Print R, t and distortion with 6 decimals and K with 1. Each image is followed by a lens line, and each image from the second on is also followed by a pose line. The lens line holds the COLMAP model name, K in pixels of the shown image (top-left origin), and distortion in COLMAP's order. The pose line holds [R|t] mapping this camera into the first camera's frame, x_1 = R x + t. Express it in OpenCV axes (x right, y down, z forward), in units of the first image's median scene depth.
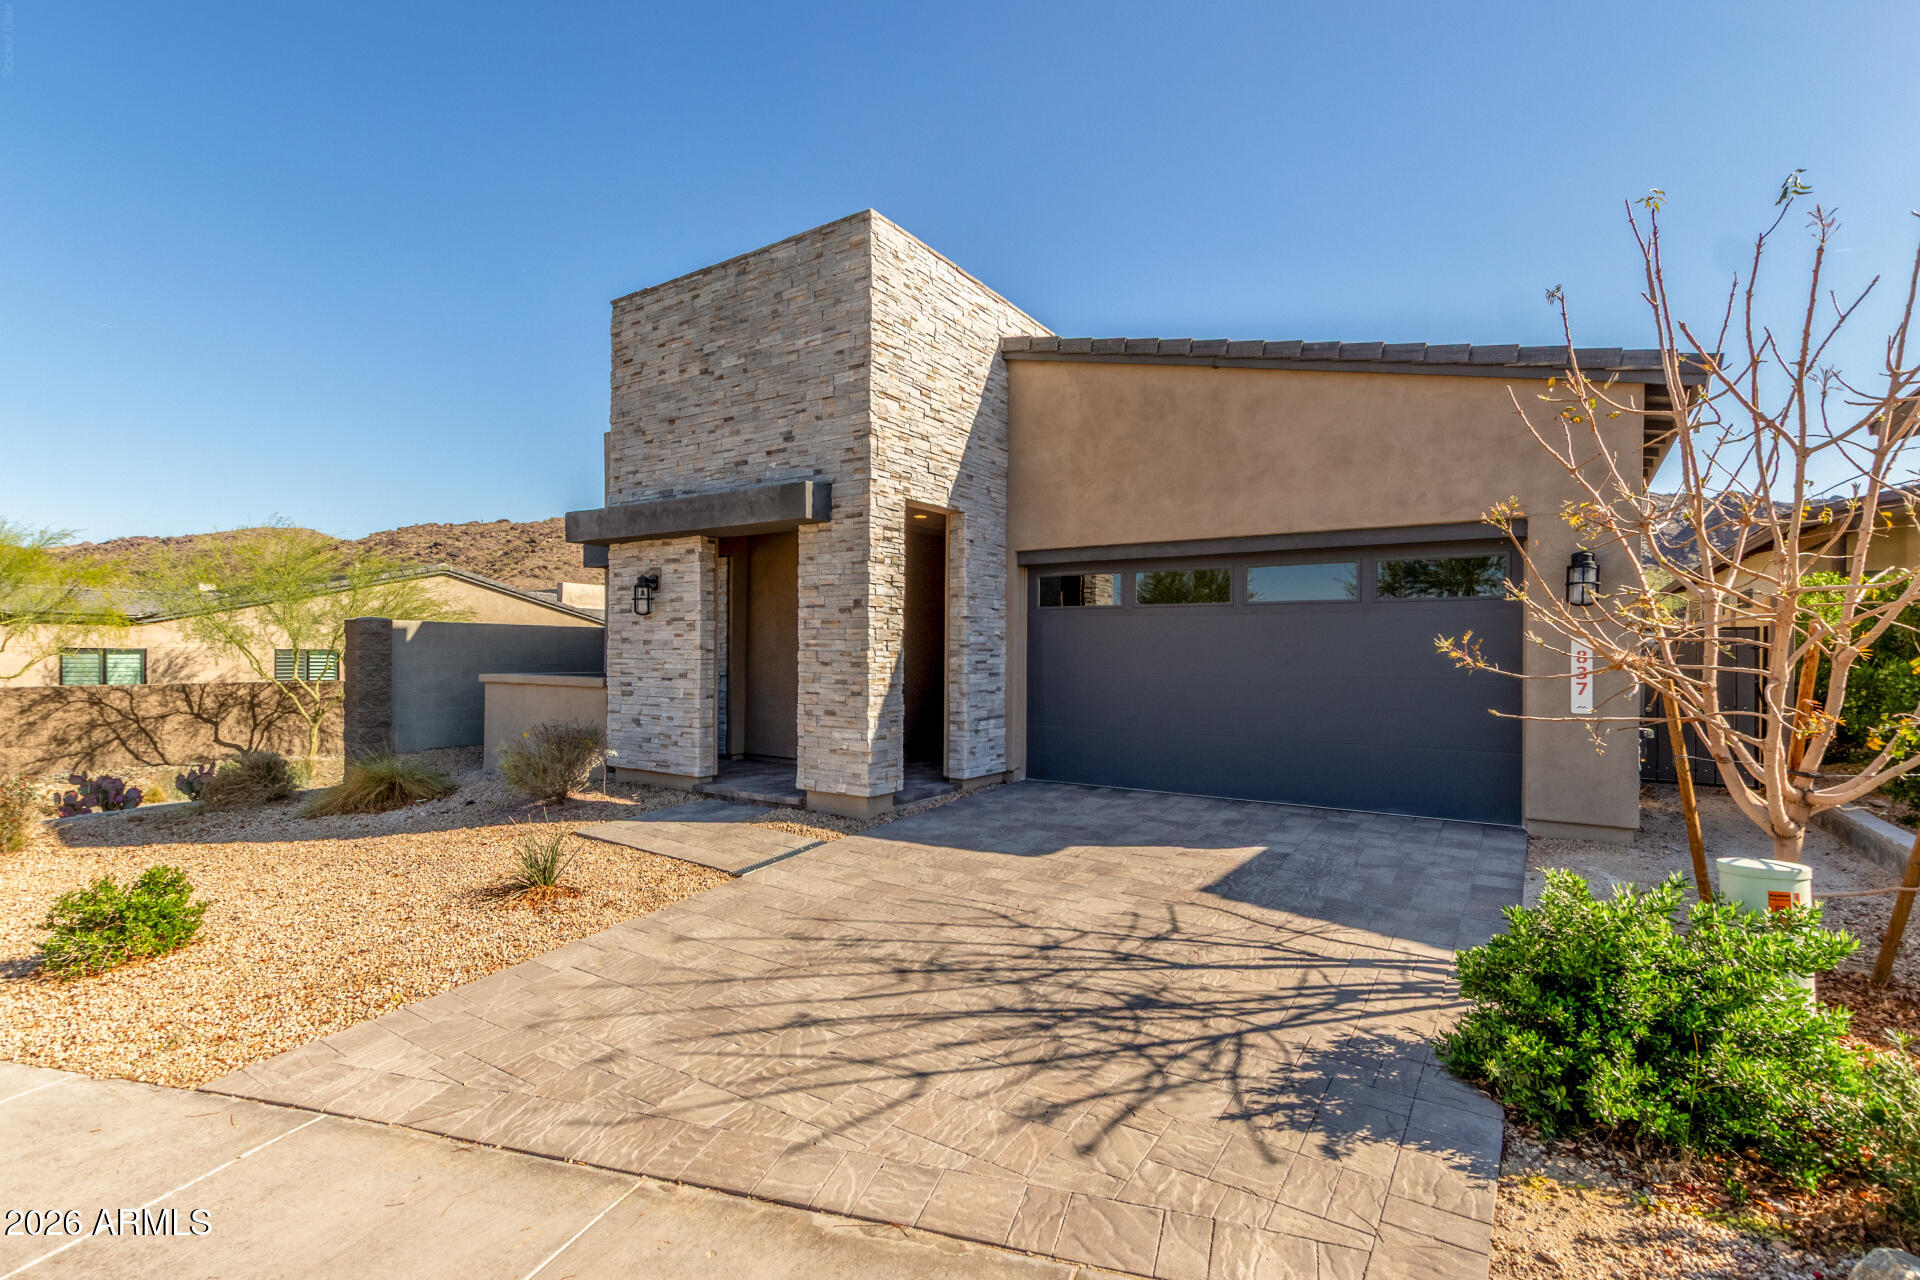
lens RADIAL K [[879.0, 0, 958.1], [0, 879.0, 646.0], [0, 0, 1]] dist [0.009083, -0.003607]
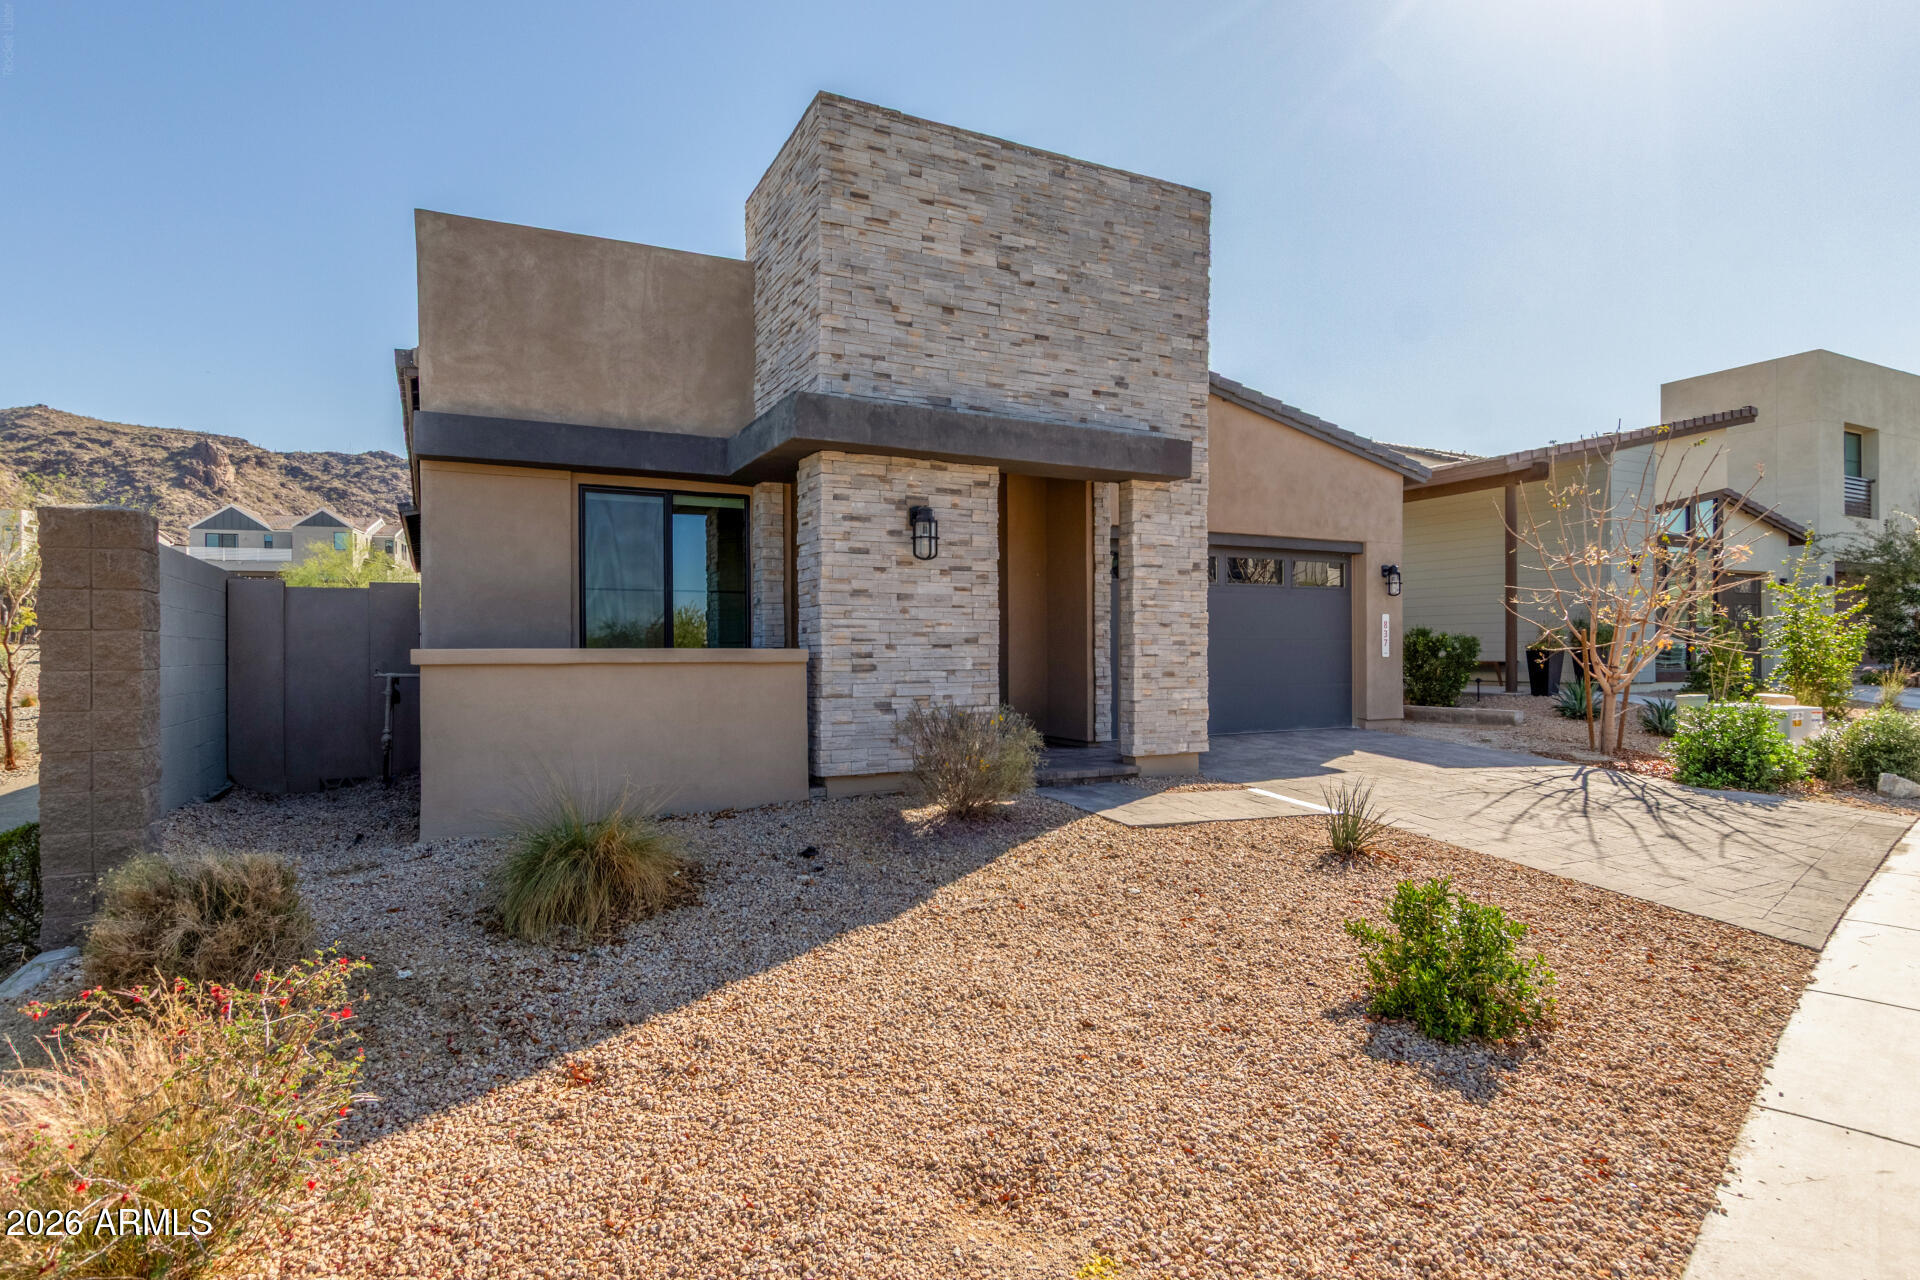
lens RADIAL K [[1022.6, 0, 958.3], [0, 1022.6, 642.0], [0, 0, 1]] dist [-0.000860, 0.000021]
pose [[0.480442, -0.000991, 0.877026, -1.171911], [-0.001460, 0.999997, 0.001930, 0.034558], [-0.877025, -0.002208, 0.480439, 0.599744]]
